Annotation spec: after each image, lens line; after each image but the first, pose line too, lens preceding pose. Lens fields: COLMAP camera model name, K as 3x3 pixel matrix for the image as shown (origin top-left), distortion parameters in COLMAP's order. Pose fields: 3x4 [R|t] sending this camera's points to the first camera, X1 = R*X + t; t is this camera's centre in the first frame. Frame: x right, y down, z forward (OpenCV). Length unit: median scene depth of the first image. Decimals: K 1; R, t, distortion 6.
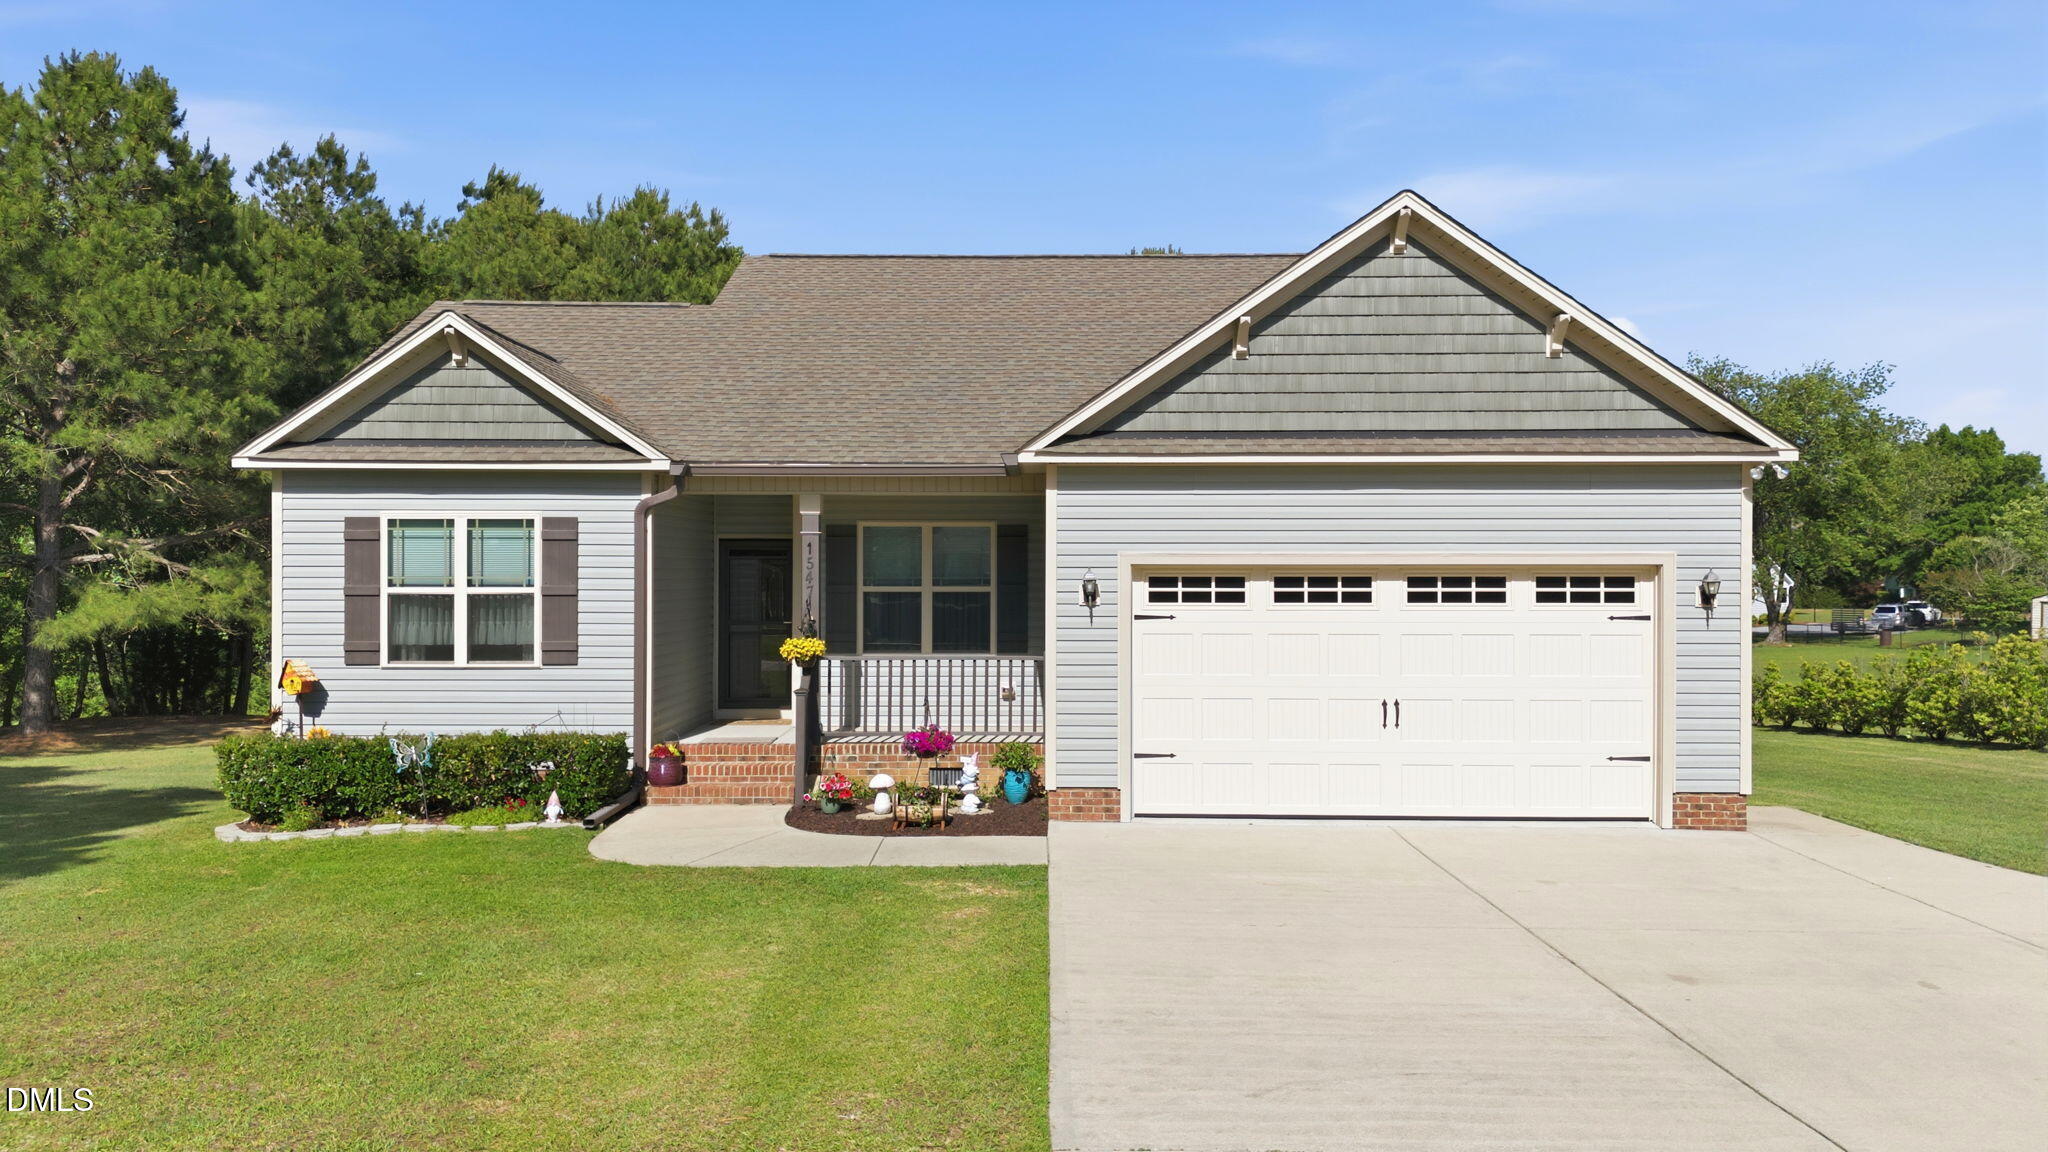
lens RADIAL K [[1523.8, 0, 1015.6], [0, 1523.8, 577.7], [0, 0, 1]] dist [0.063277, -0.086337]
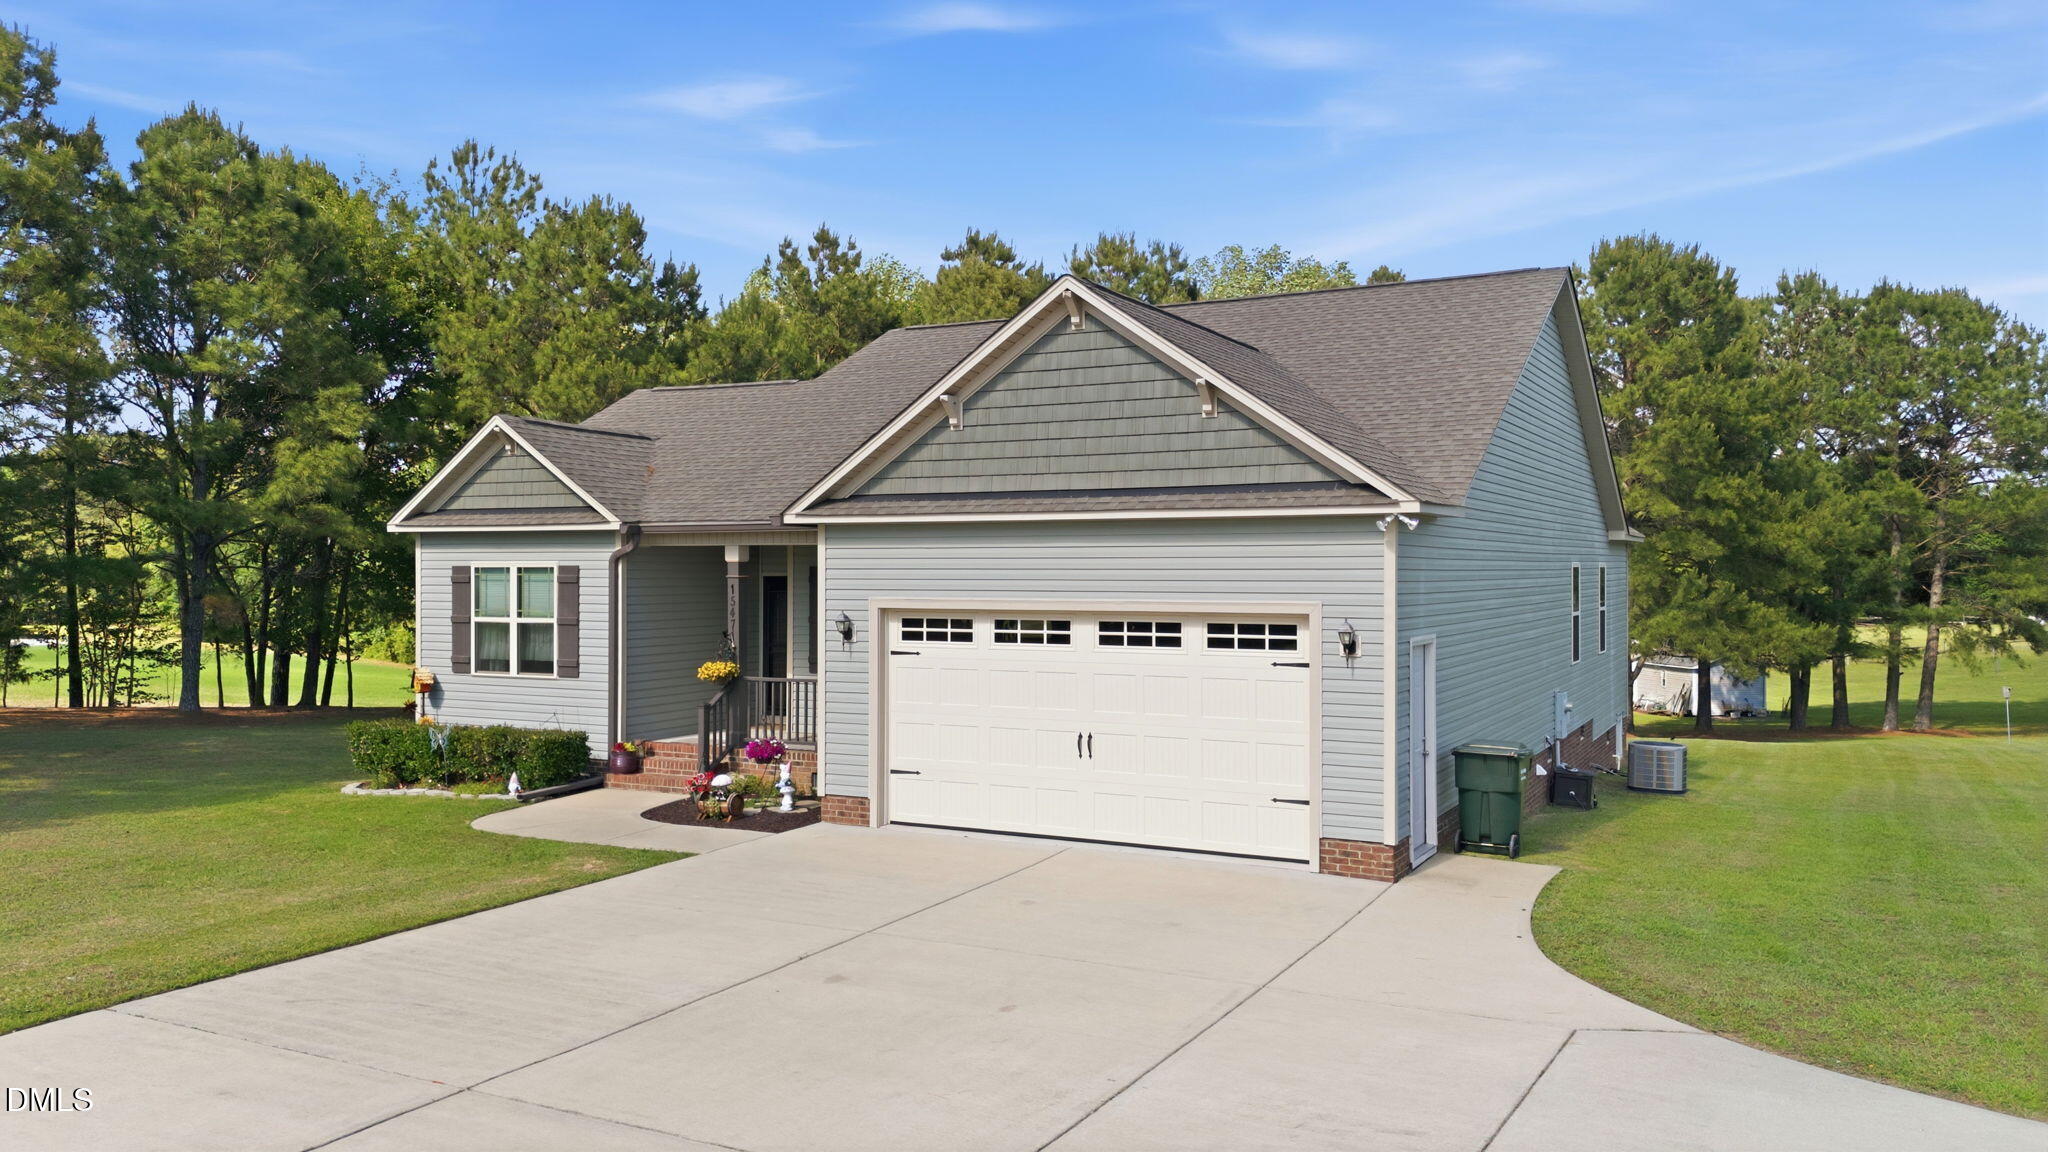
lens RADIAL K [[1523.9, 0, 1015.7], [0, 1523.9, 560.4], [0, 0, 1]] dist [0.049448, -0.056852]
pose [[0.890083, -0.004017, -0.455781, 0.688876], [-0.000778, 0.999946, -0.010332, -0.032457], [0.455798, 0.009551, 0.890032, 0.002847]]
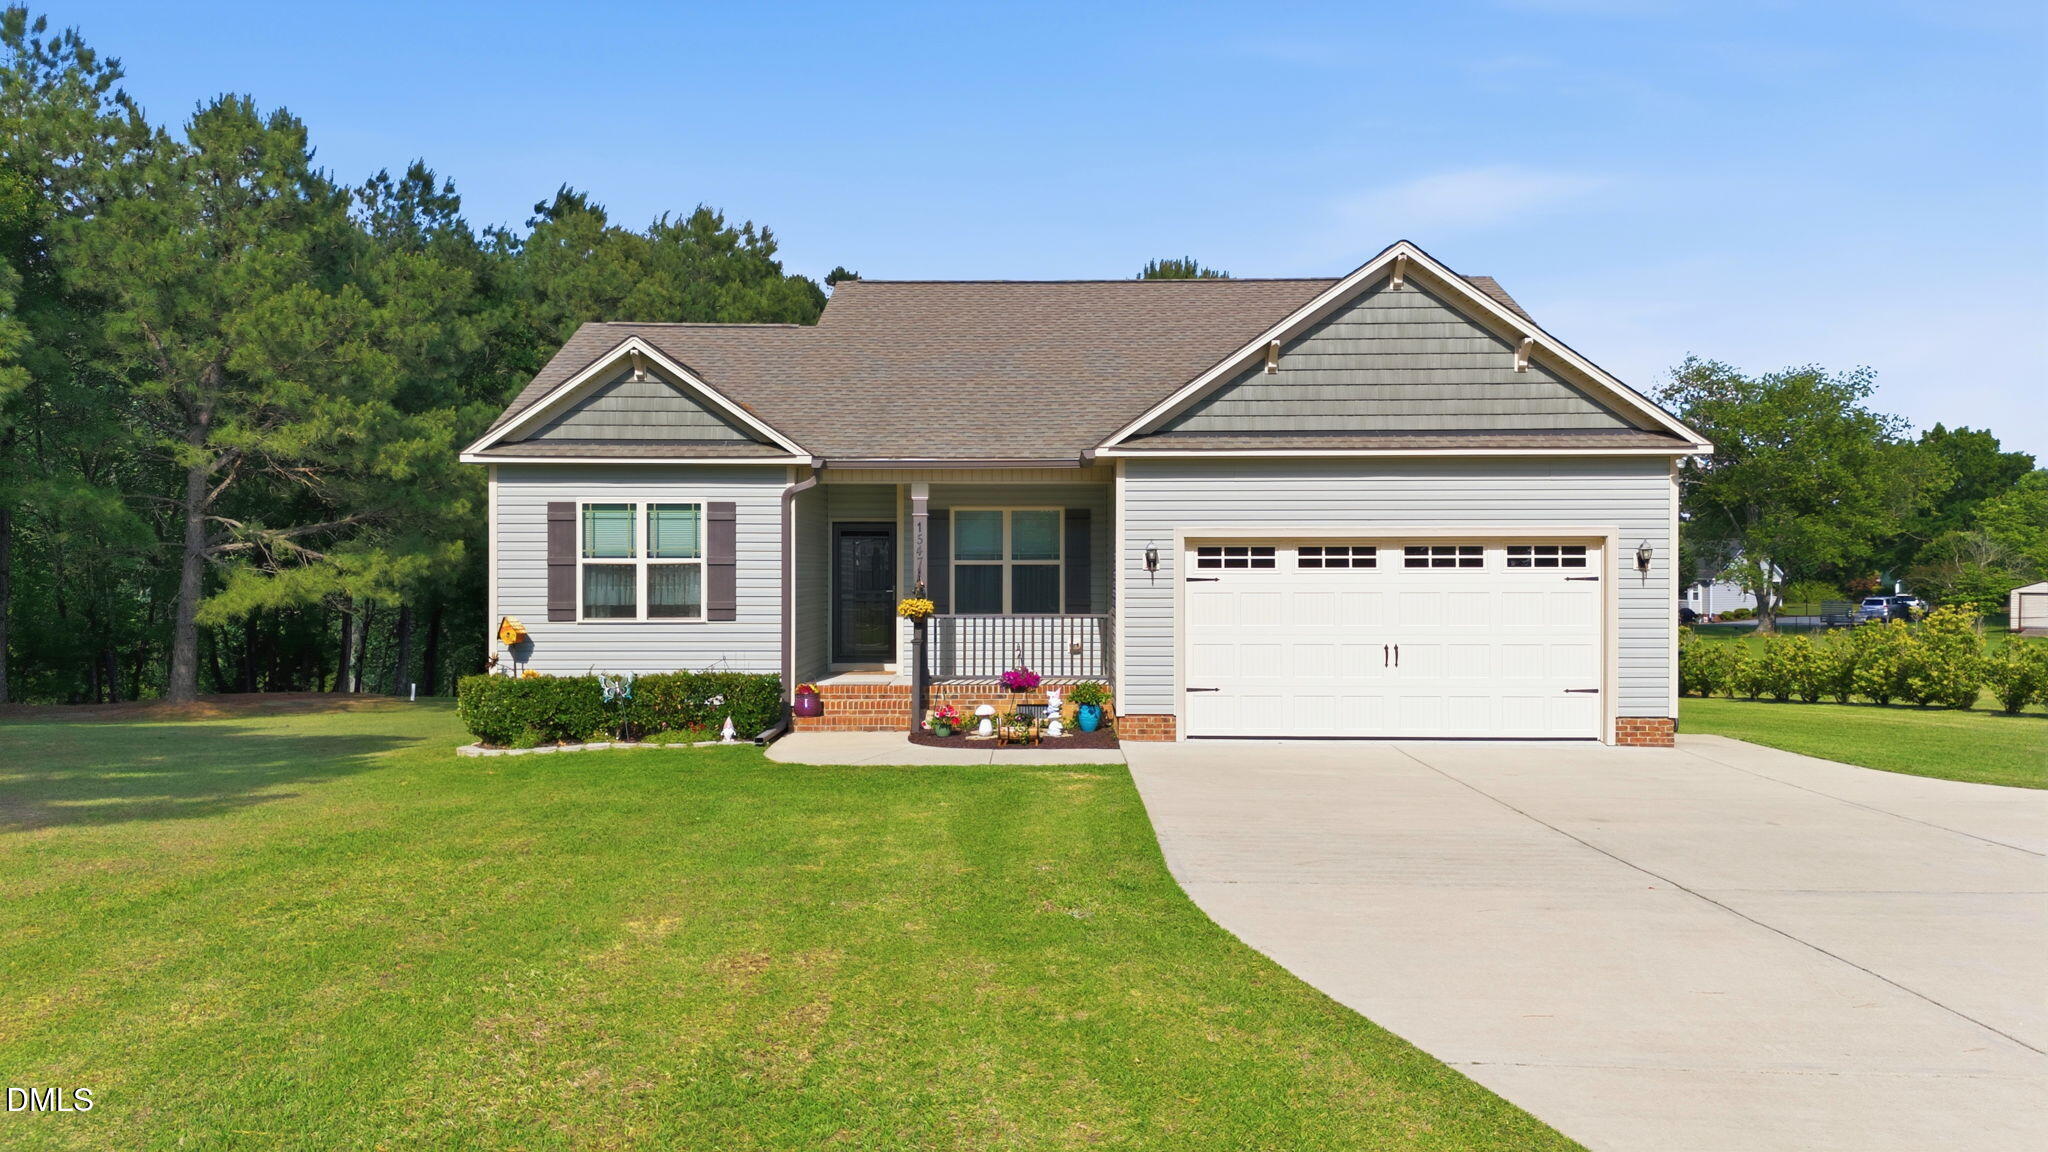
lens RADIAL K [[1507.5, 0, 1016.4], [0, 1507.5, 578.0], [0, 0, 1]] dist [0.082207, -0.139651]
pose [[0.999988, -0.001871, -0.004604, -0.055873], [0.001875, 0.999998, 0.000880, 0.023099], [0.004603, -0.000889, 0.999989, -0.241047]]
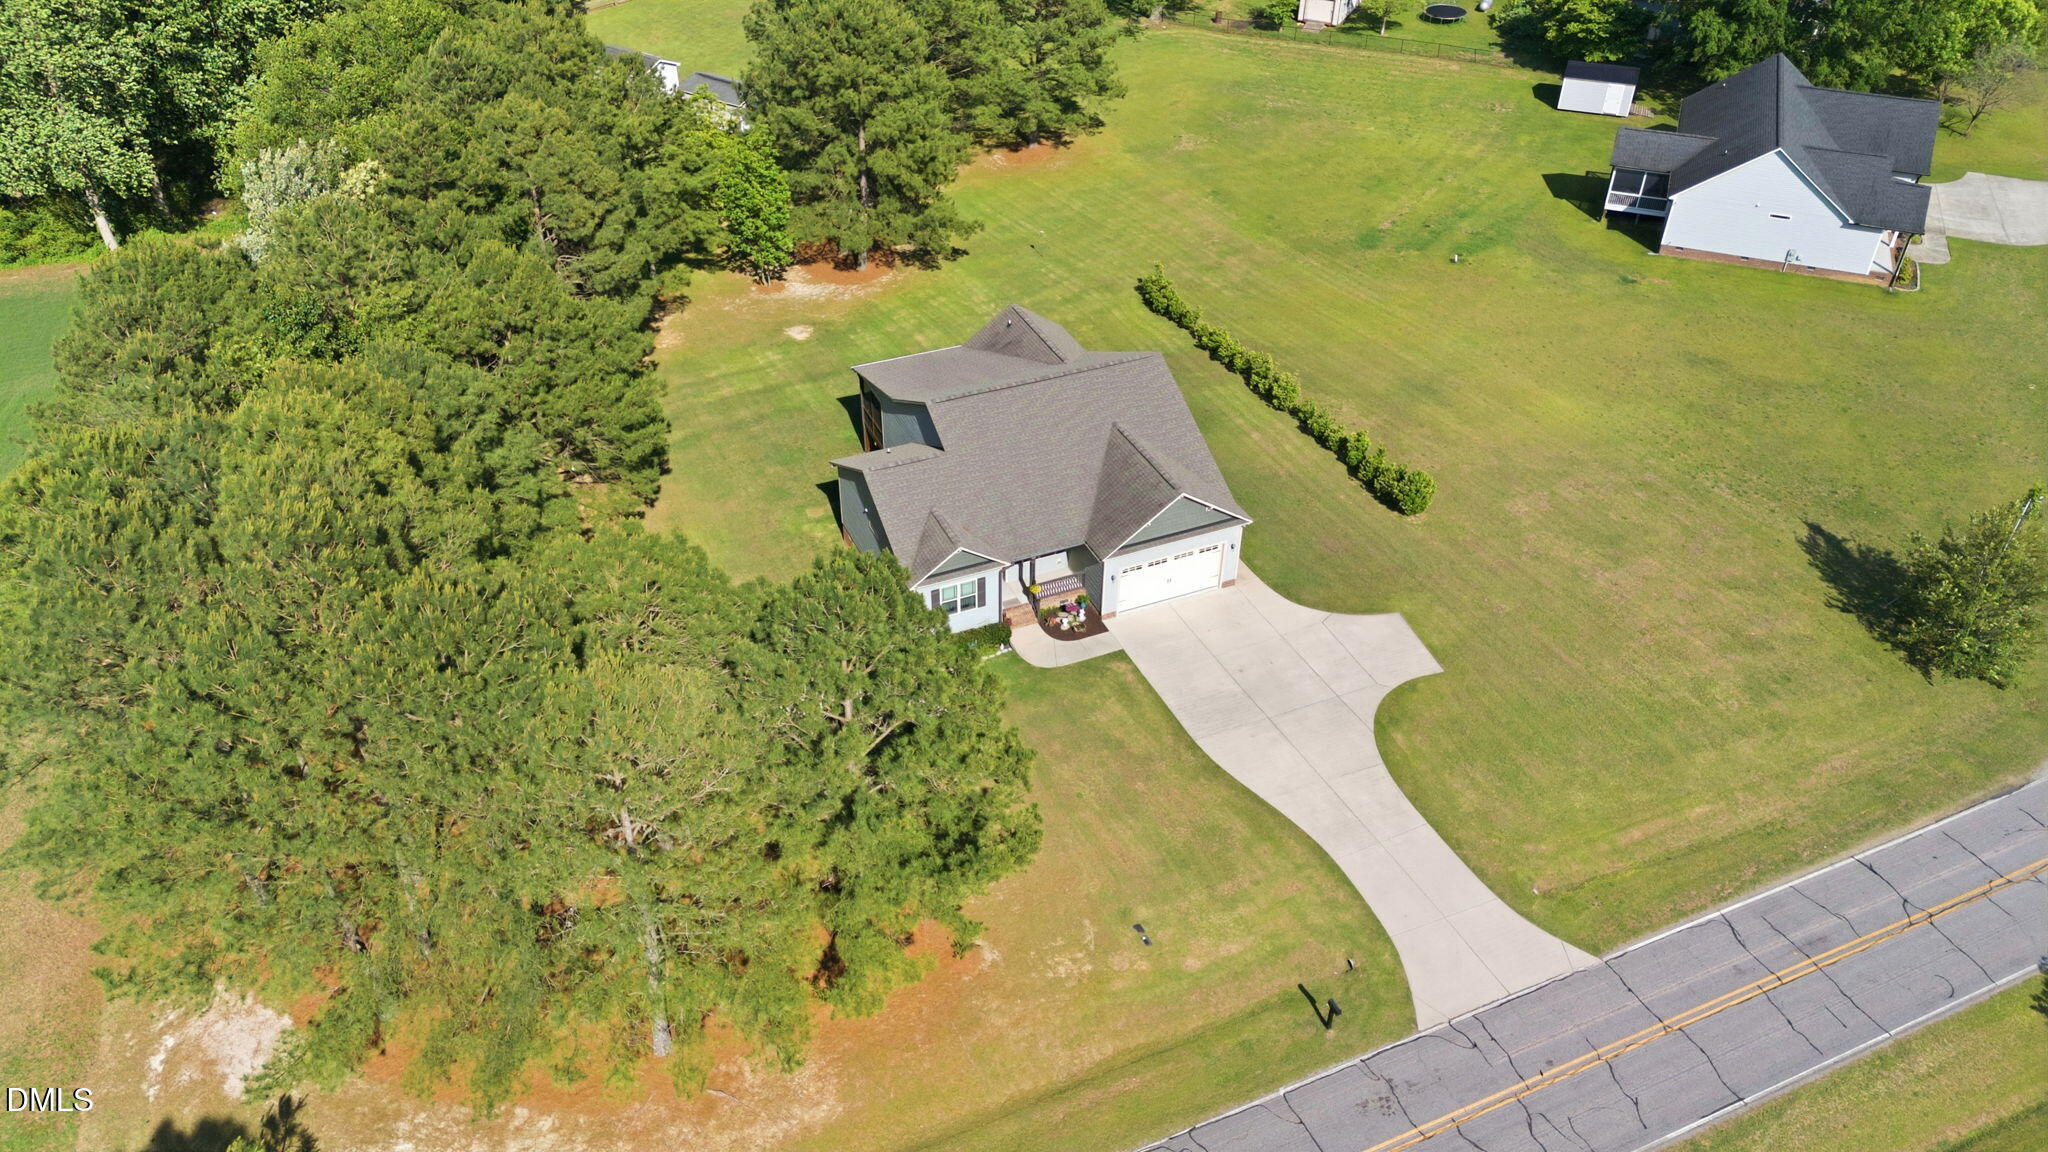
lens RADIAL K [[1478.0, 0, 1020.6], [0, 1478.0, 617.2], [0, 0, 1]] dist [0.024958, -0.002127]
pose [[0.908623, -0.258563, 0.327946, -1.595329], [-0.004739, 0.778846, 0.627197, -2.535417], [-0.417590, -0.571440, 0.706452, -1.945527]]
